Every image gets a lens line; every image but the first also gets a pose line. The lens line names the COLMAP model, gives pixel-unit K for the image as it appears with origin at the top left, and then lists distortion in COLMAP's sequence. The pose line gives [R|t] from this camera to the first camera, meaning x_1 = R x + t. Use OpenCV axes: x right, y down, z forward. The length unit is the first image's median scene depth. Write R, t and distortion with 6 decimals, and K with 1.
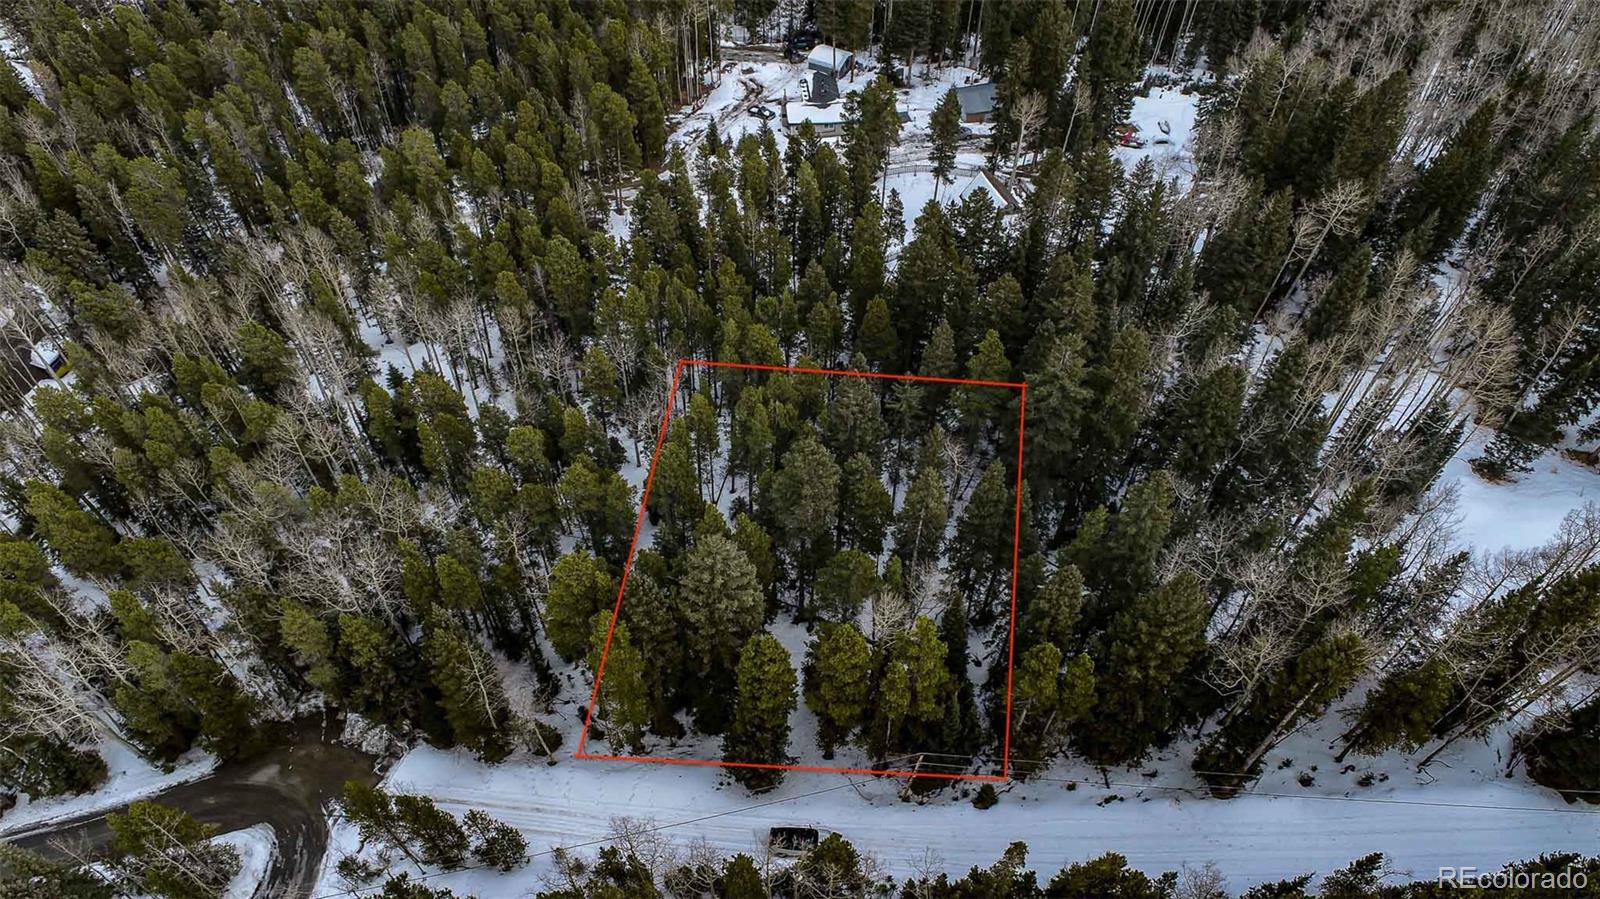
lens RADIAL K [[1083.5, 0, 798.5], [0, 1083.5, 445.6], [0, 0, 1]] dist [-0.015644, 0.008919]
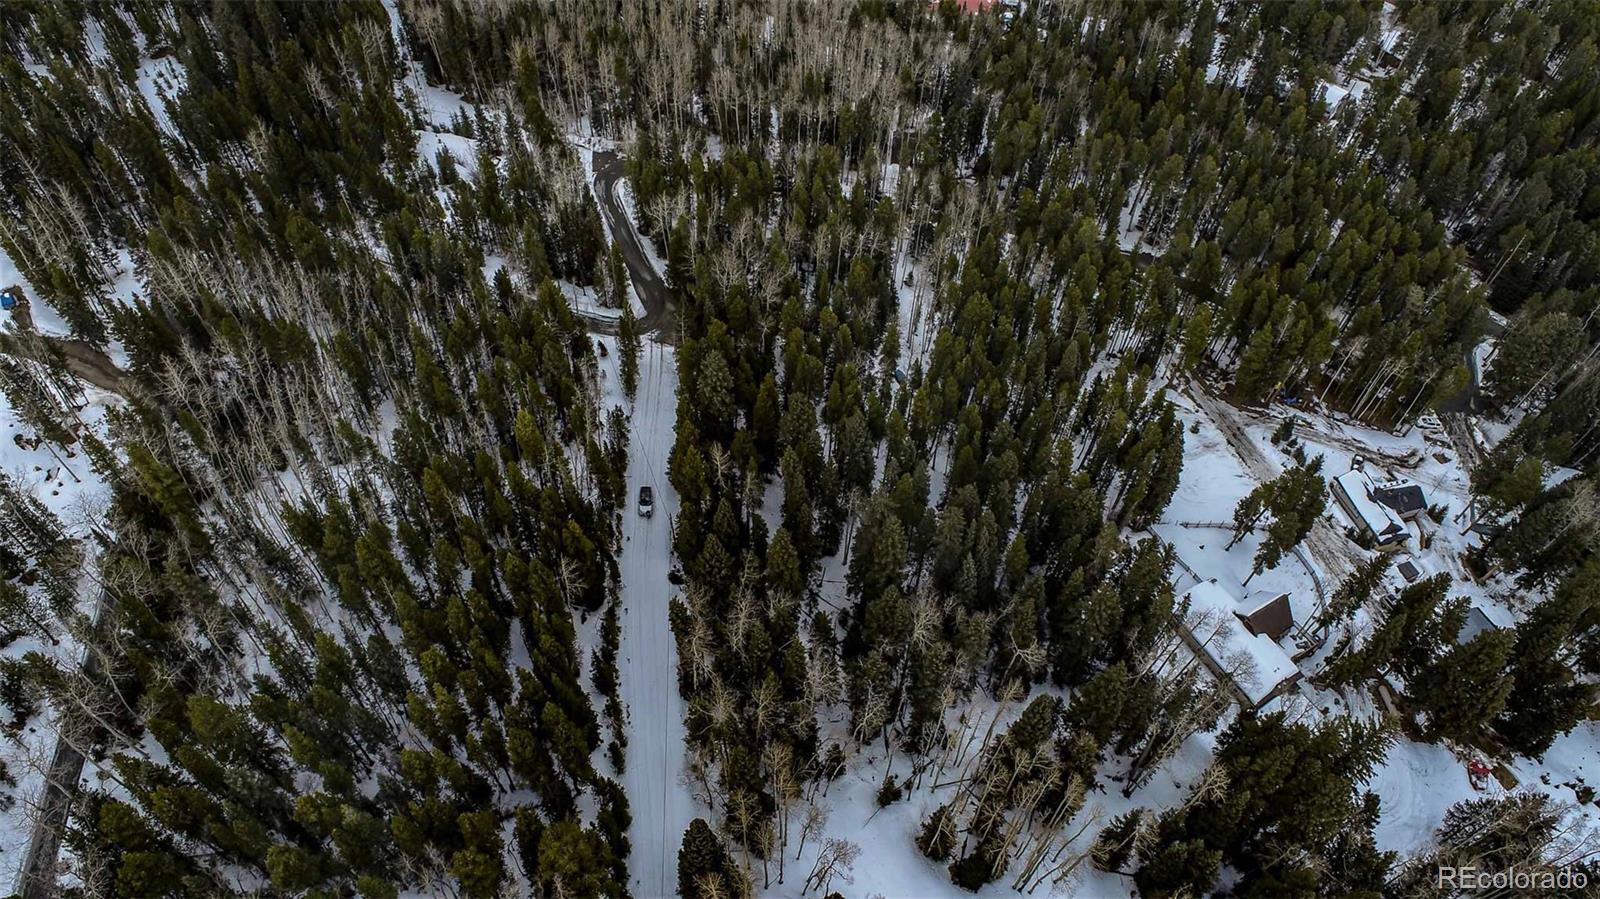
lens RADIAL K [[1083.5, 0, 798.5], [0, 1083.5, 445.6], [0, 0, 1]] dist [-0.015644, 0.008919]
pose [[0.154312, 0.775690, -0.611958, 1.021607], [-0.784951, 0.472401, 0.400861, -0.595649], [0.600033, 0.418499, 0.681776, -0.176412]]
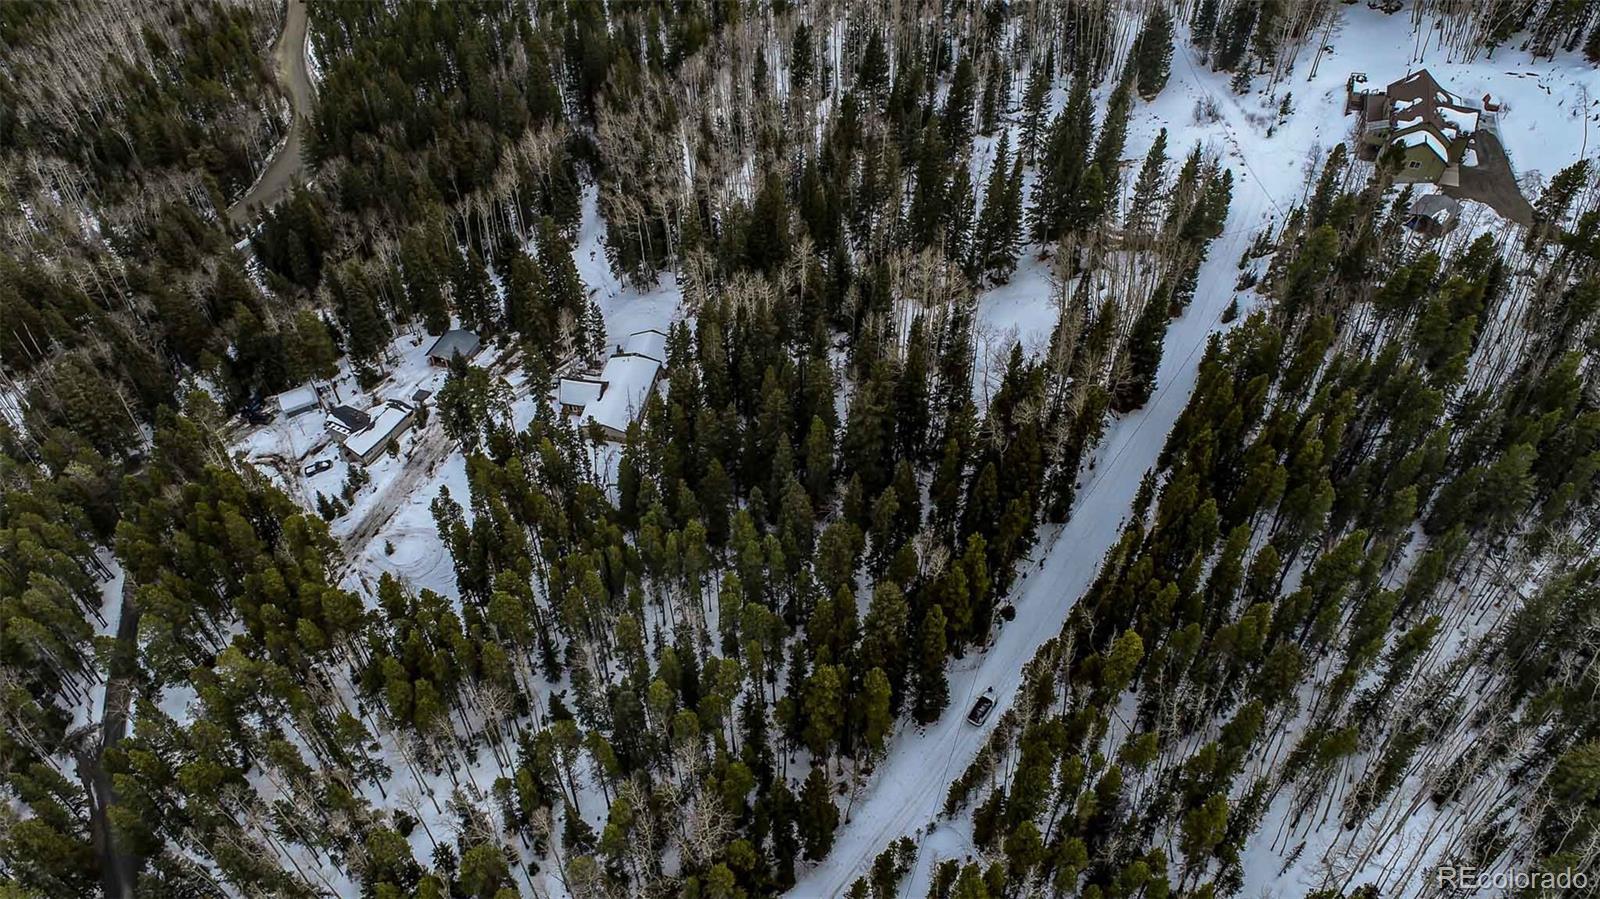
lens RADIAL K [[1083.5, 0, 798.5], [0, 1083.5, 445.6], [0, 0, 1]] dist [-0.015644, 0.008919]
pose [[0.536847, -0.611881, 0.580858, -0.758883], [0.667026, 0.729393, 0.151862, -0.318072], [-0.516595, 0.305921, 0.799714, -0.256630]]
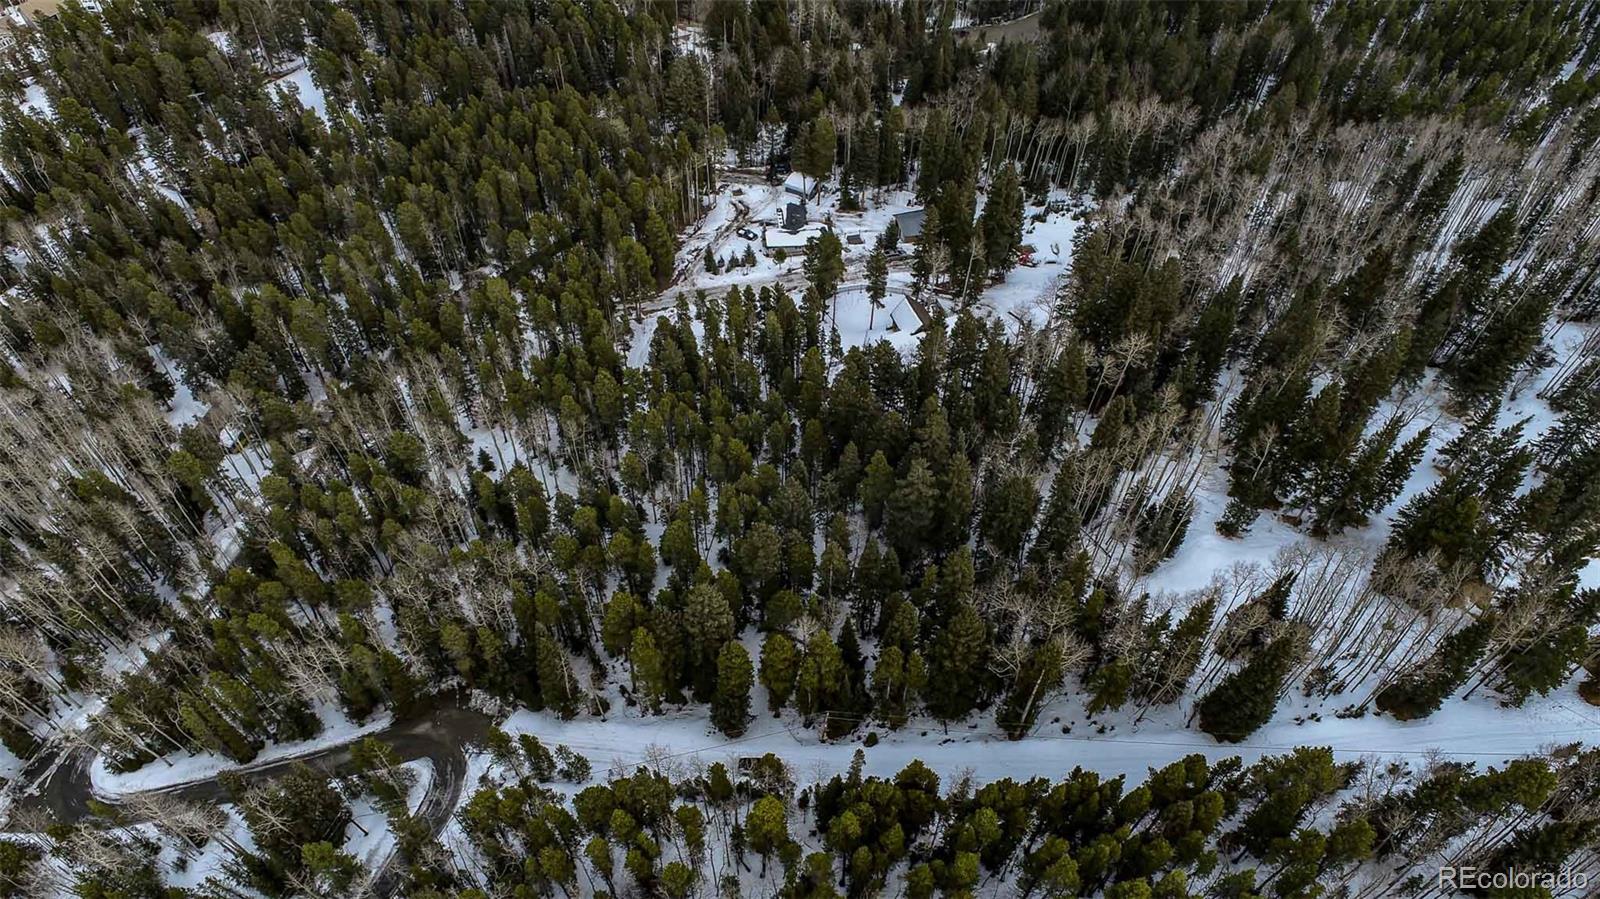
lens RADIAL K [[1083.5, 0, 798.5], [0, 1083.5, 445.6], [0, 0, 1]] dist [-0.015644, 0.008919]
pose [[0.999991, 0.000186, -0.004167, 0.063123], [-0.000176, 0.999997, 0.002417, -0.111055], [0.004168, -0.002416, 0.999988, -0.570306]]
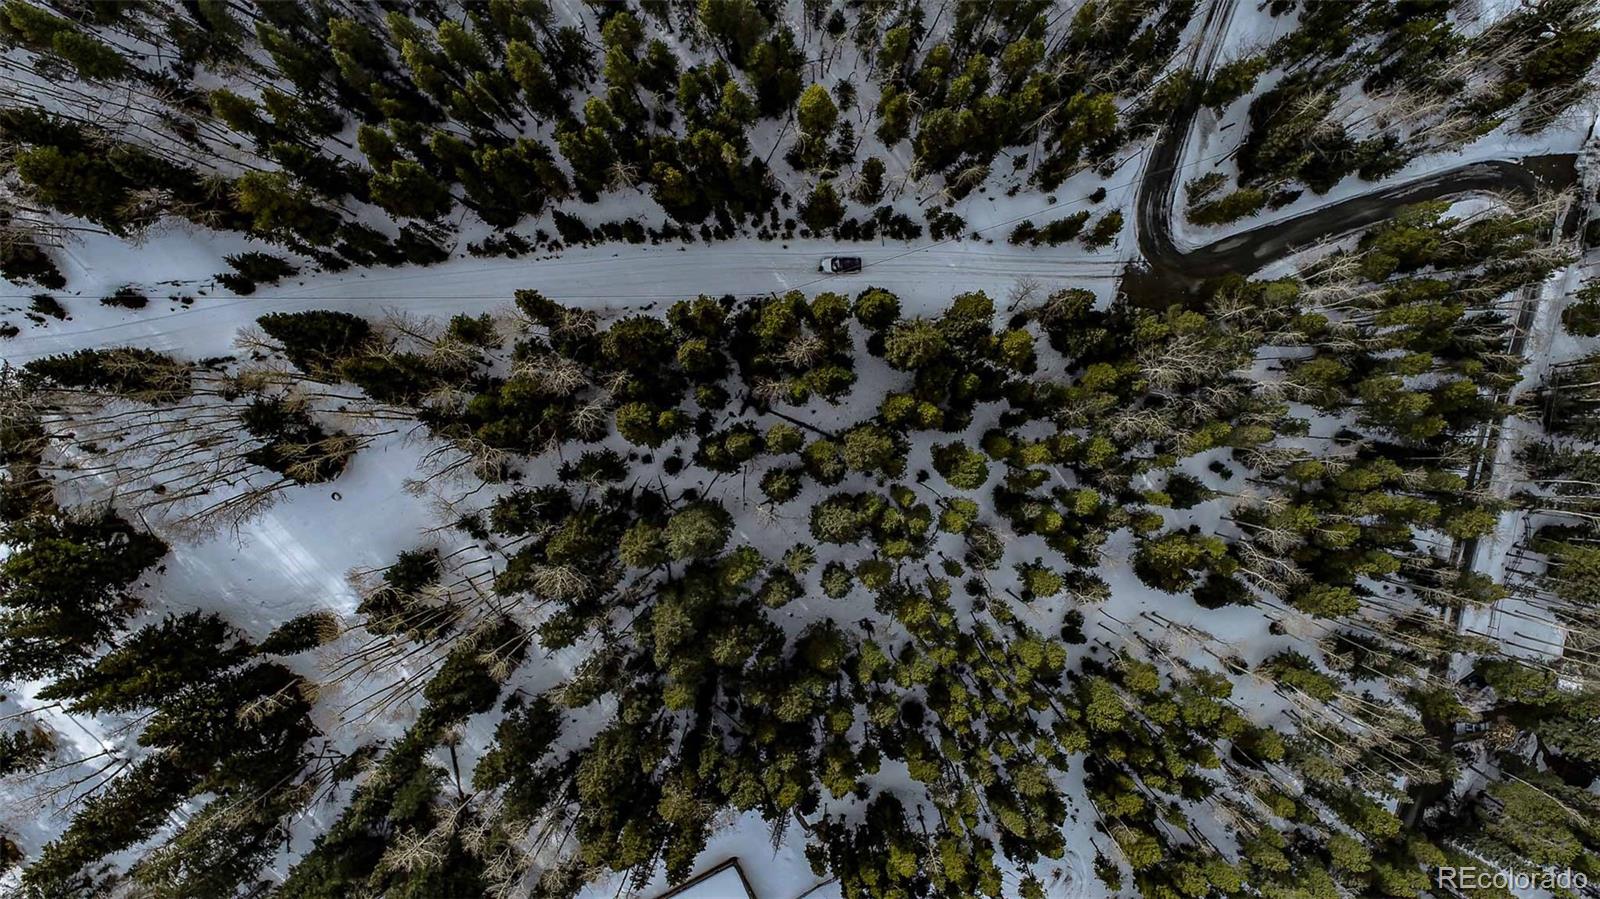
lens RADIAL K [[1085.6, 0, 800.0], [0, 1085.6, 449.5], [0, 0, 1]] dist [-0.003682, 0.004589]
pose [[-0.993573, 0.112882, -0.008349, 0.095297], [-0.094168, -0.783424, 0.614312, -0.732941], [0.062804, 0.611150, 0.789019, -0.091836]]
